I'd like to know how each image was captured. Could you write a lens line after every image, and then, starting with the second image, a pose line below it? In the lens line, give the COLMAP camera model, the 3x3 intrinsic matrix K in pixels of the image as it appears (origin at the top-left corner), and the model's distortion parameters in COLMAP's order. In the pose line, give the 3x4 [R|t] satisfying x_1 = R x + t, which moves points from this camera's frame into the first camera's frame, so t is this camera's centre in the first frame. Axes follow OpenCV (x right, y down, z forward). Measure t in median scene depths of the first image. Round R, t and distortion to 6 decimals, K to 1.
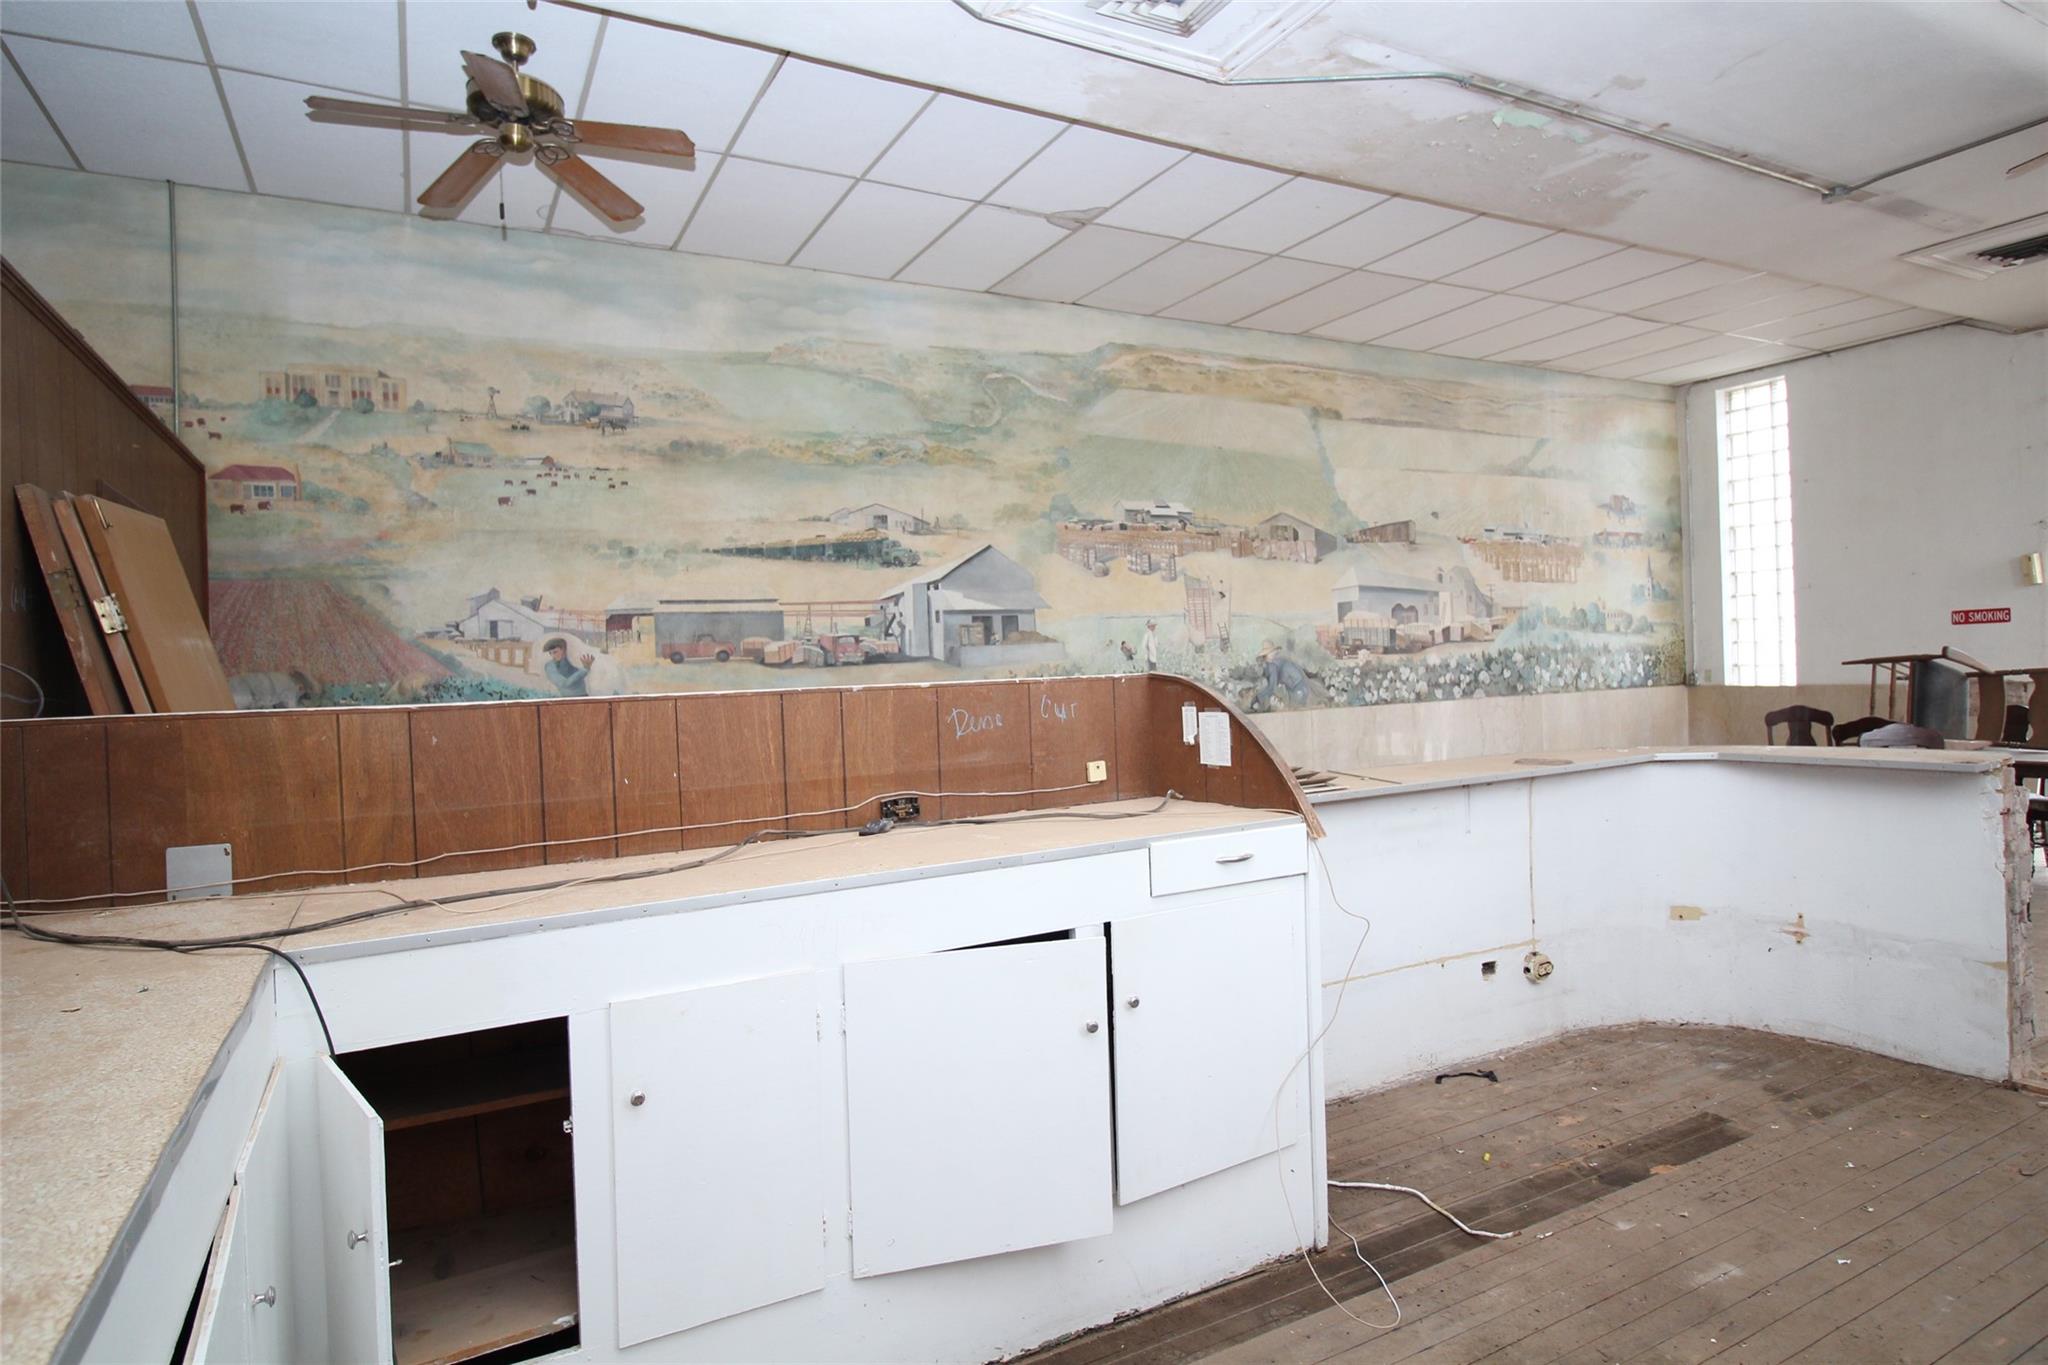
lens RADIAL K [[1132.3, 0, 1023.6], [0, 1132.3, 673.1], [0, 0, 1]] dist [0.000887, -0.007779]
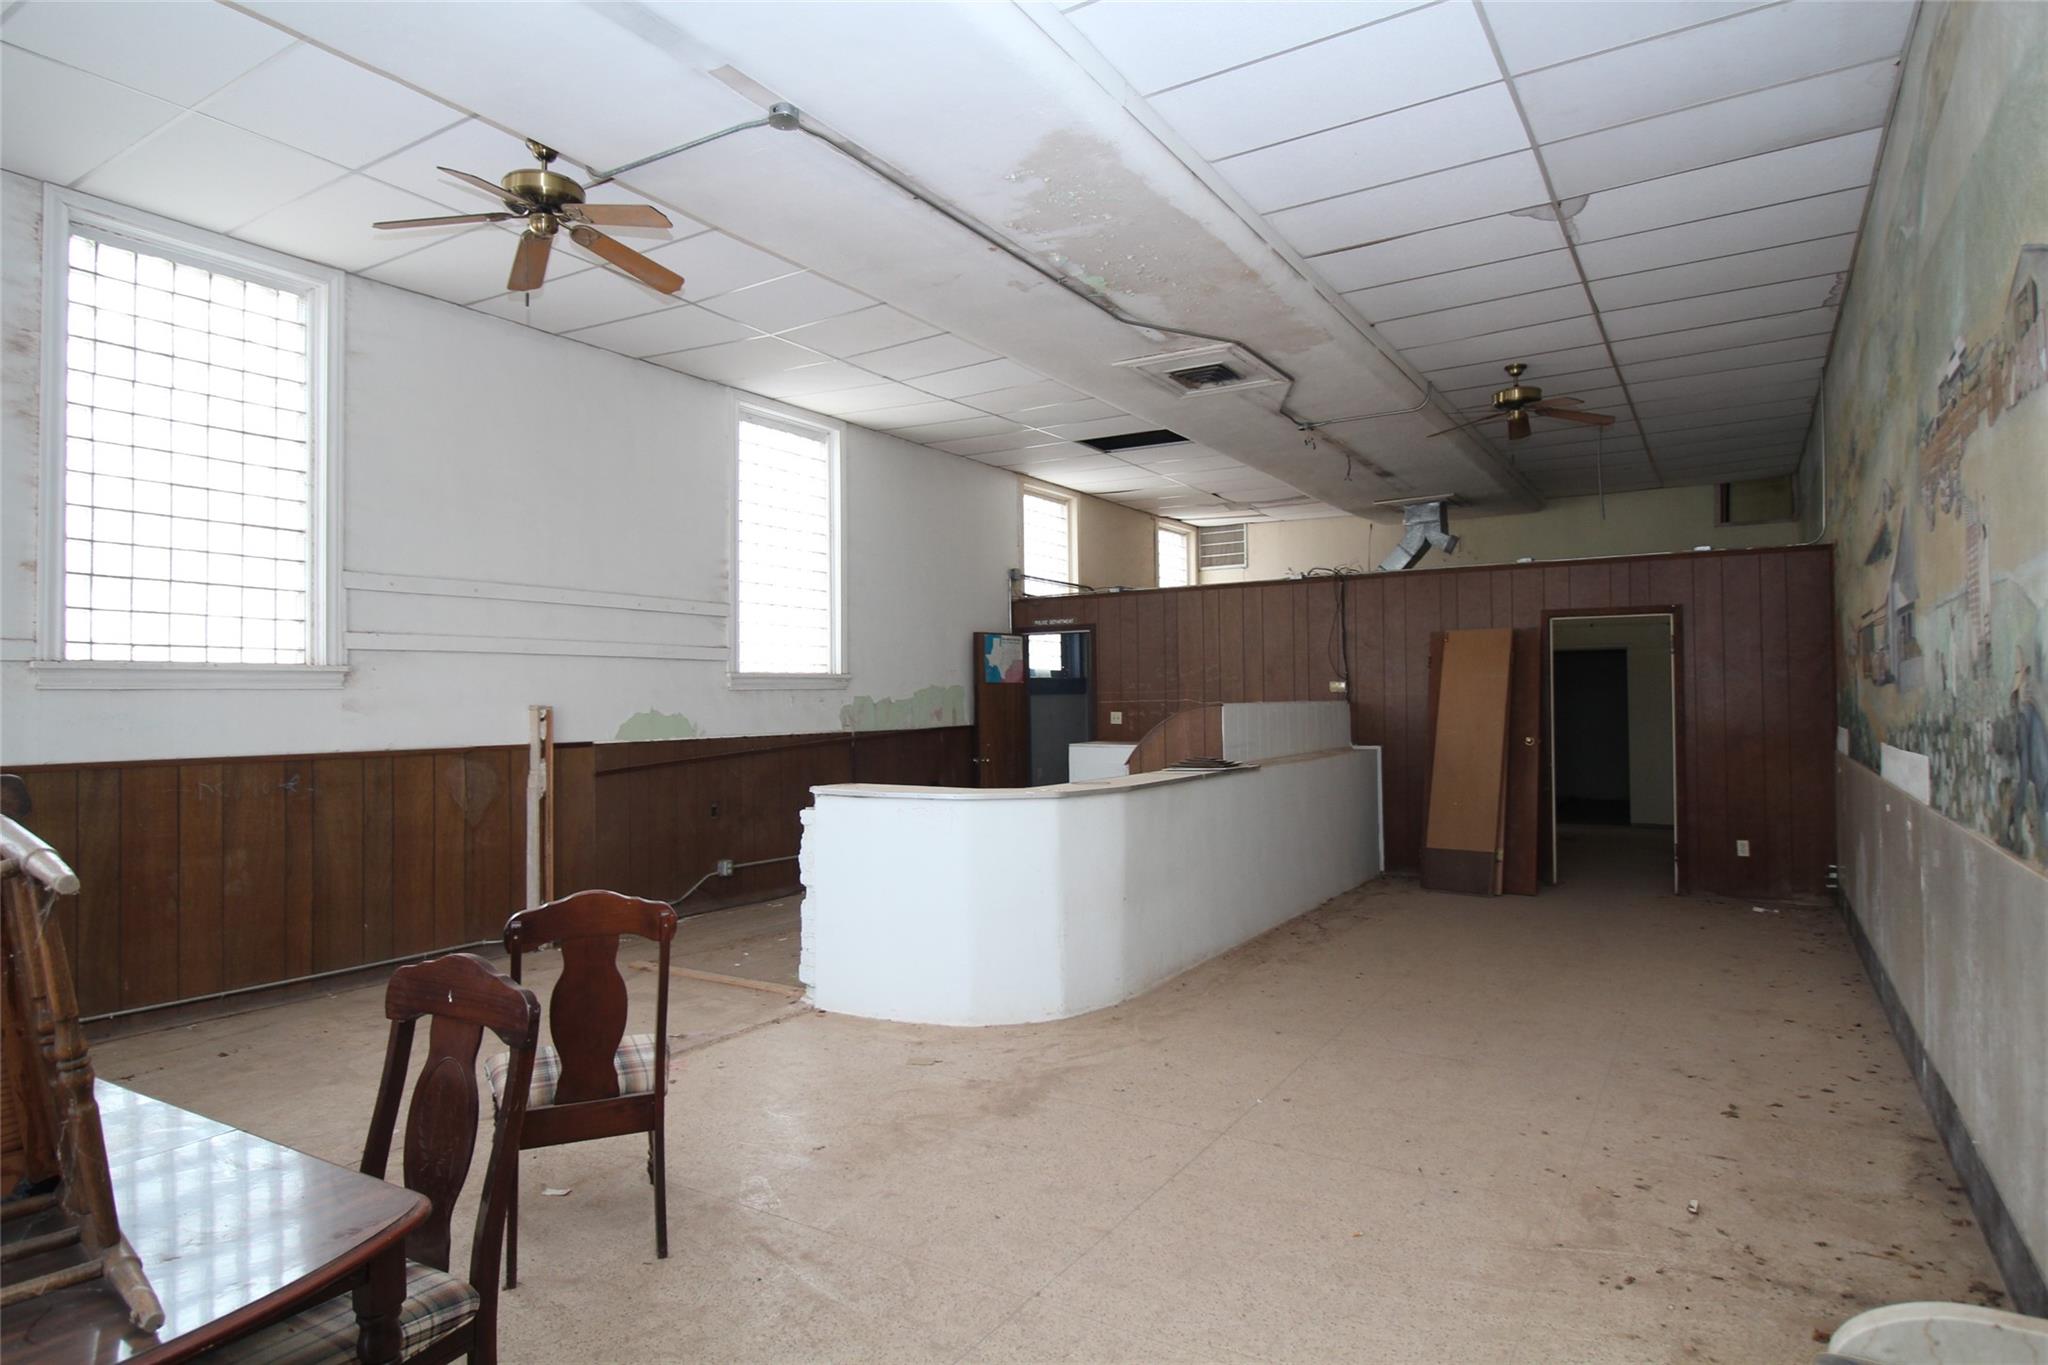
lens RADIAL K [[1132.3, 0, 1021.2], [0, 1132.3, 682.3], [0, 0, 1]] dist [0.000887, -0.007779]
pose [[-0.869705, 0.038524, -0.492067, 0.712561], [0.038182, 0.999213, 0.010743, -0.037308], [0.492093, -0.009445, -0.870491, 1.270186]]
